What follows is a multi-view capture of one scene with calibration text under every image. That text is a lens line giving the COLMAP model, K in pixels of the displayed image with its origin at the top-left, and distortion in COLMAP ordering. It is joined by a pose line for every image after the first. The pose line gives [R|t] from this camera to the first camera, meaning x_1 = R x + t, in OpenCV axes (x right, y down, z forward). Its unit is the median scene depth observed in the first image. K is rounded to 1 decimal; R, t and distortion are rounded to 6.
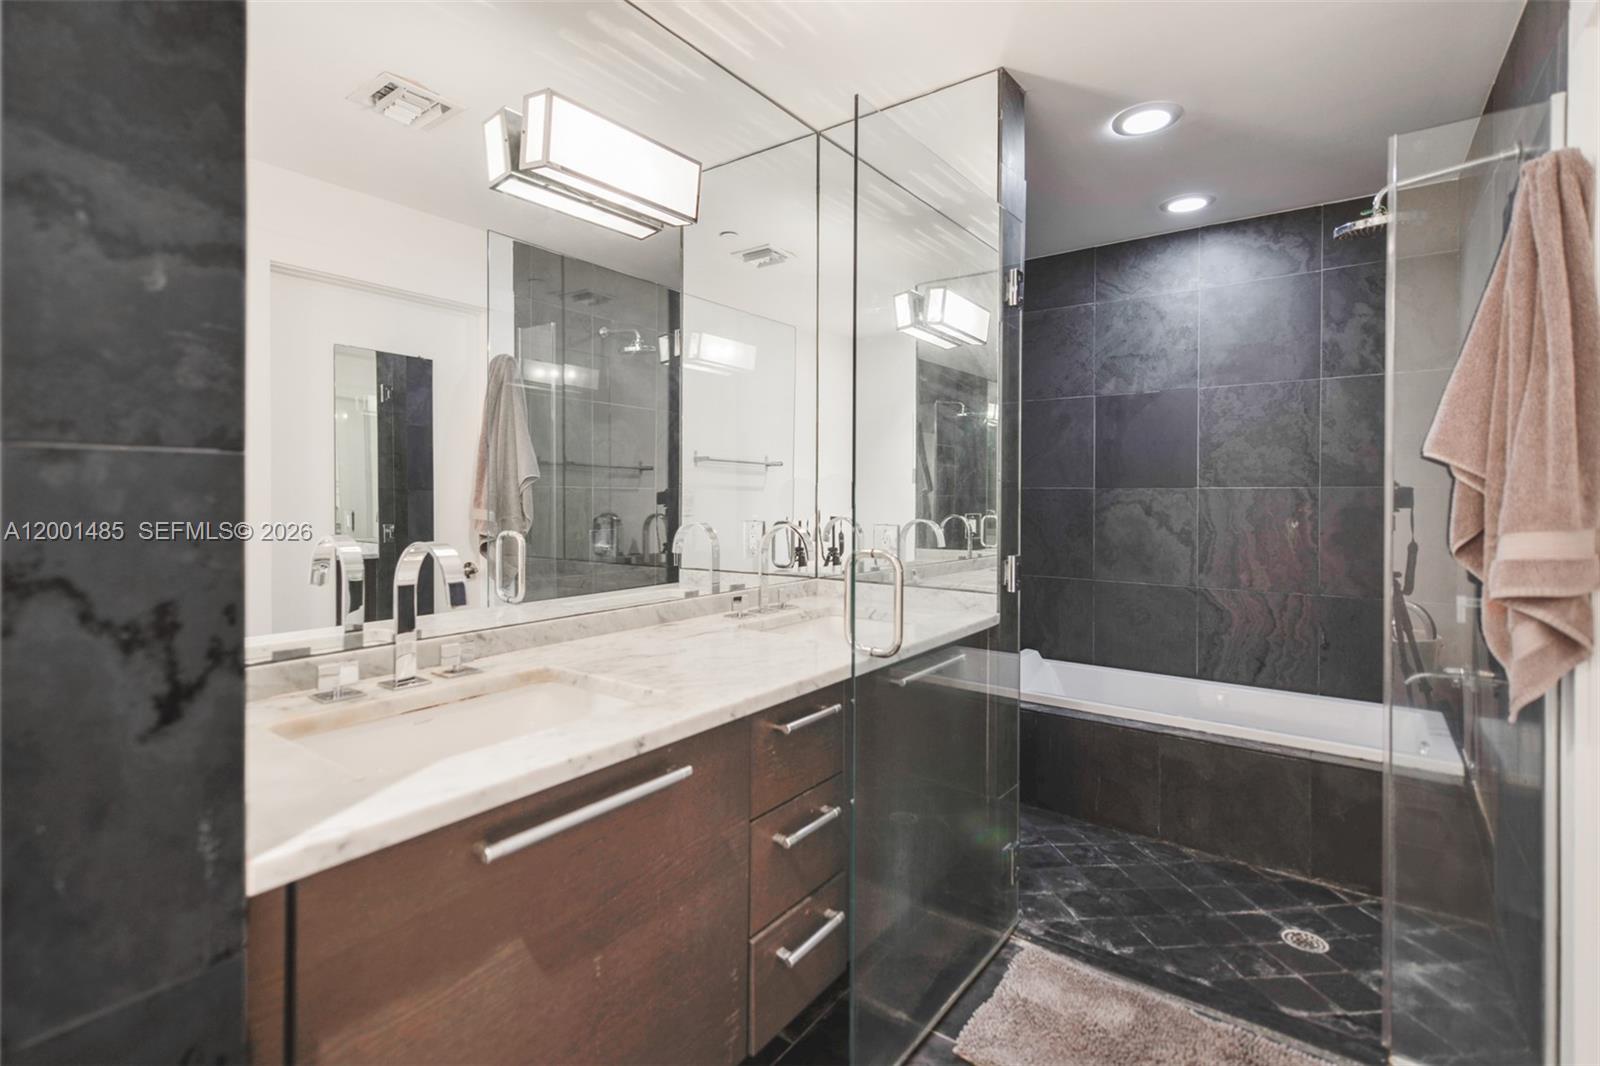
lens RADIAL K [[758.3, 0, 803.9], [0, 758.3, 498.2], [0, 0, 1]] dist [0.020844, 0.000021]
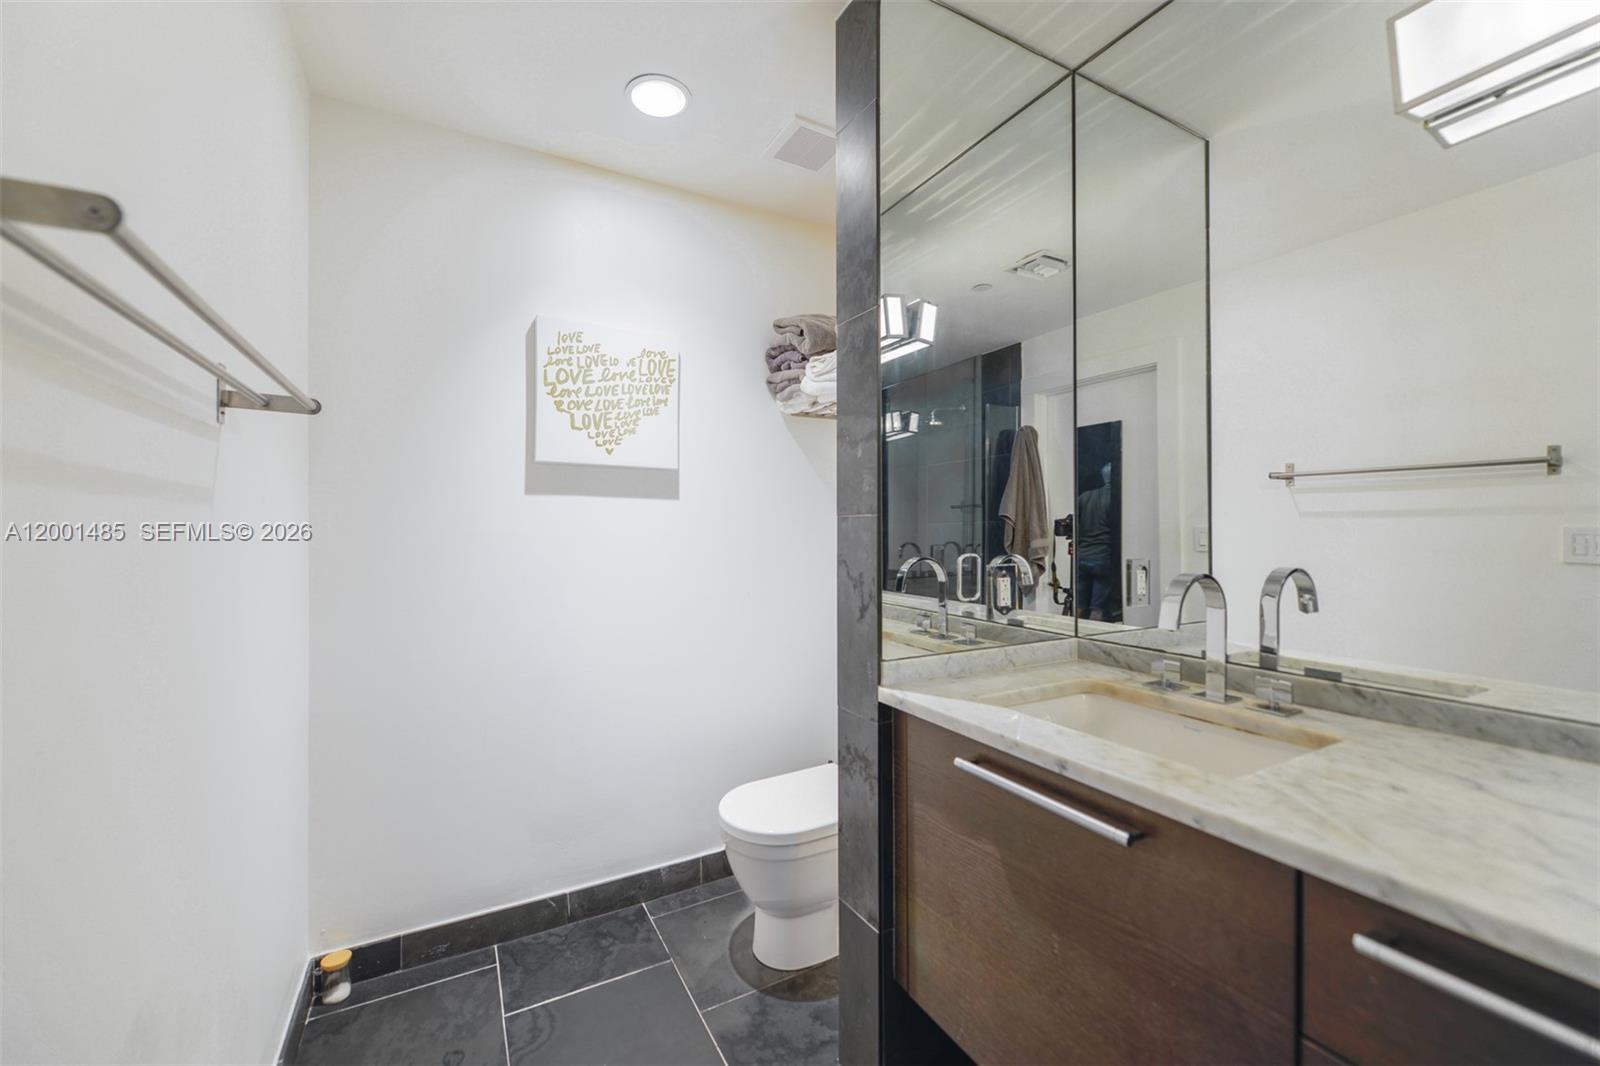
lens RADIAL K [[647.0, 0, 768.3], [0, 647.0, 526.1], [0, 0, 1]] dist [0.000183, -0.002497]
pose [[-0.471473, -0.007328, -0.881850, 0.810635], [-0.000157, 0.999966, -0.008225, -0.004510], [0.881881, -0.003739, -0.471458, 1.107129]]
